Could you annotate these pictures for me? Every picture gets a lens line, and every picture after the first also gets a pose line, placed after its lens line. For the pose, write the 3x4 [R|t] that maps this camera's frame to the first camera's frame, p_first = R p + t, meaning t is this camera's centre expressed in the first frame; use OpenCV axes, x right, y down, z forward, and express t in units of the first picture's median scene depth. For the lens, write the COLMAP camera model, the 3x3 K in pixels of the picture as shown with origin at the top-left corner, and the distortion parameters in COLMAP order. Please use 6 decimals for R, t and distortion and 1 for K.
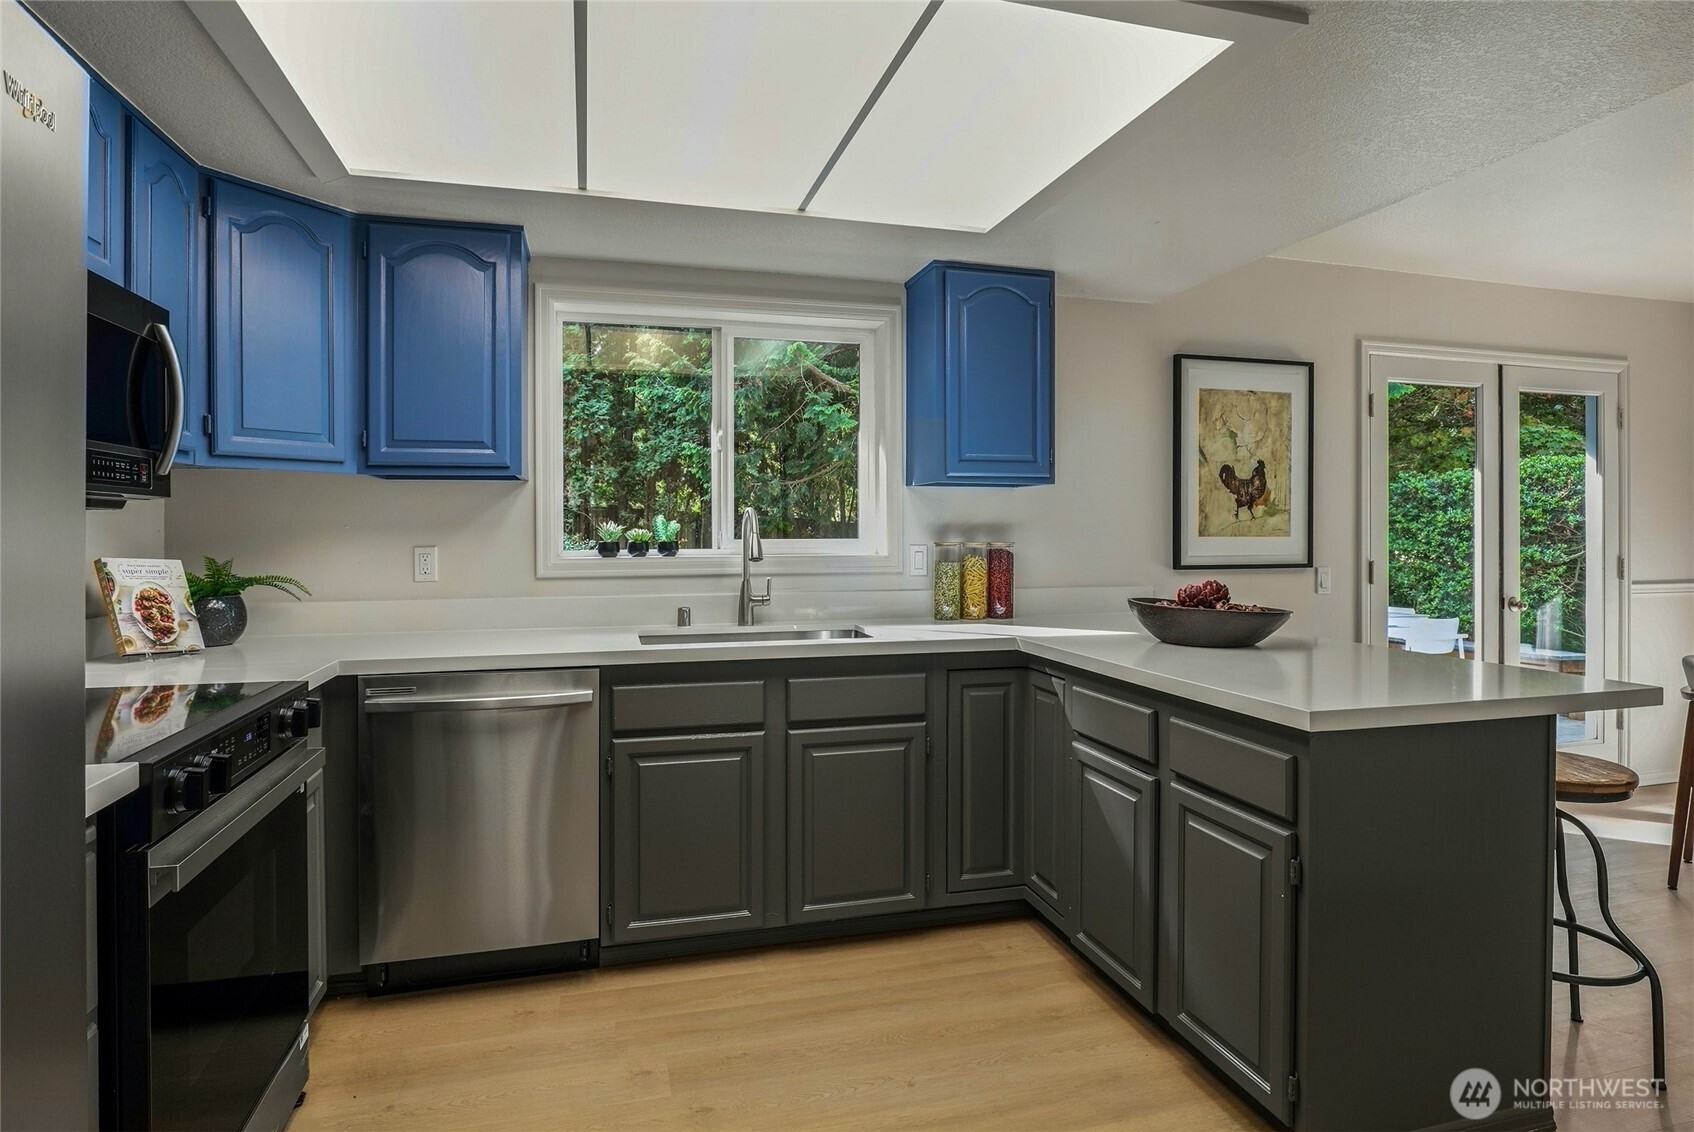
lens RADIAL K [[912.8, 0, 849.4], [0, 912.8, 542.6], [0, 0, 1]] dist [-0.016718, 0.000580]
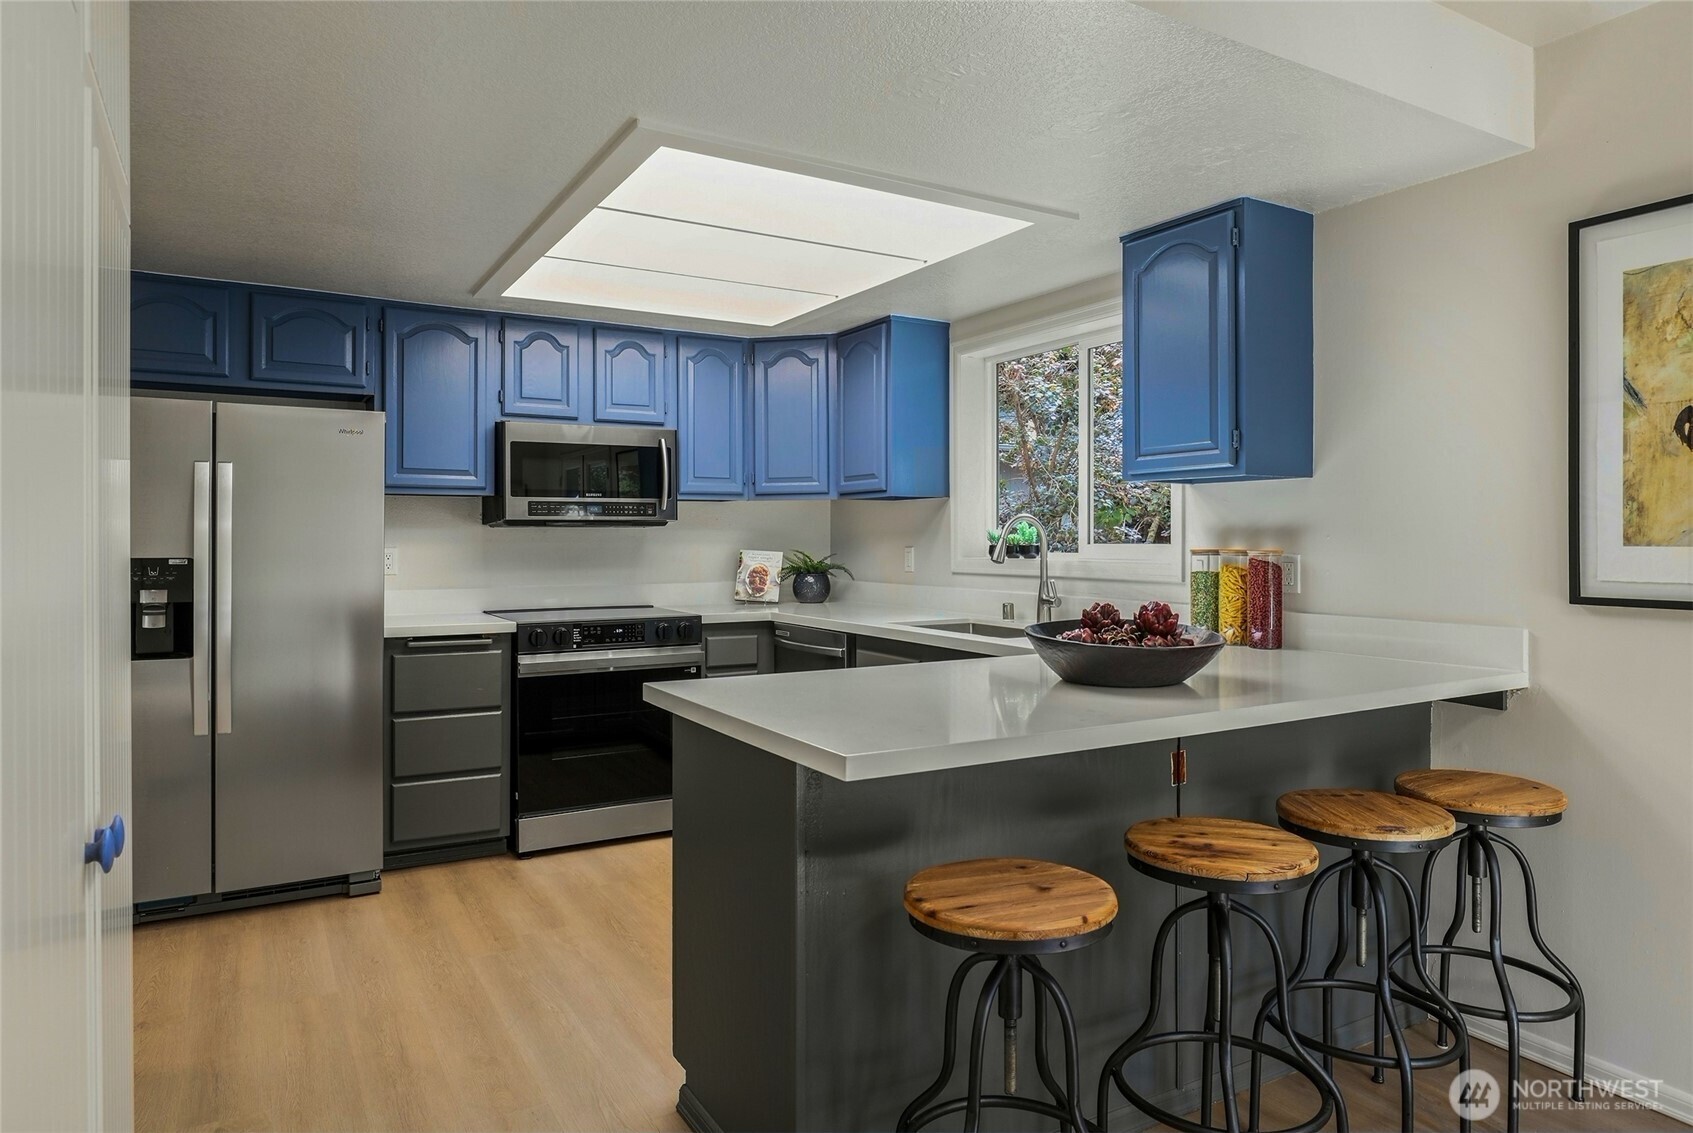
lens RADIAL K [[1052.2, 0, 848.8], [0, 1052.2, 544.6], [0, 0, 1]] dist [-0.026085, -0.000513]
pose [[0.252815, 0.008078, -0.967481, 0.854616], [-0.011554, 0.999919, 0.005330, -0.005333], [0.967446, 0.009831, 0.252888, 0.395494]]
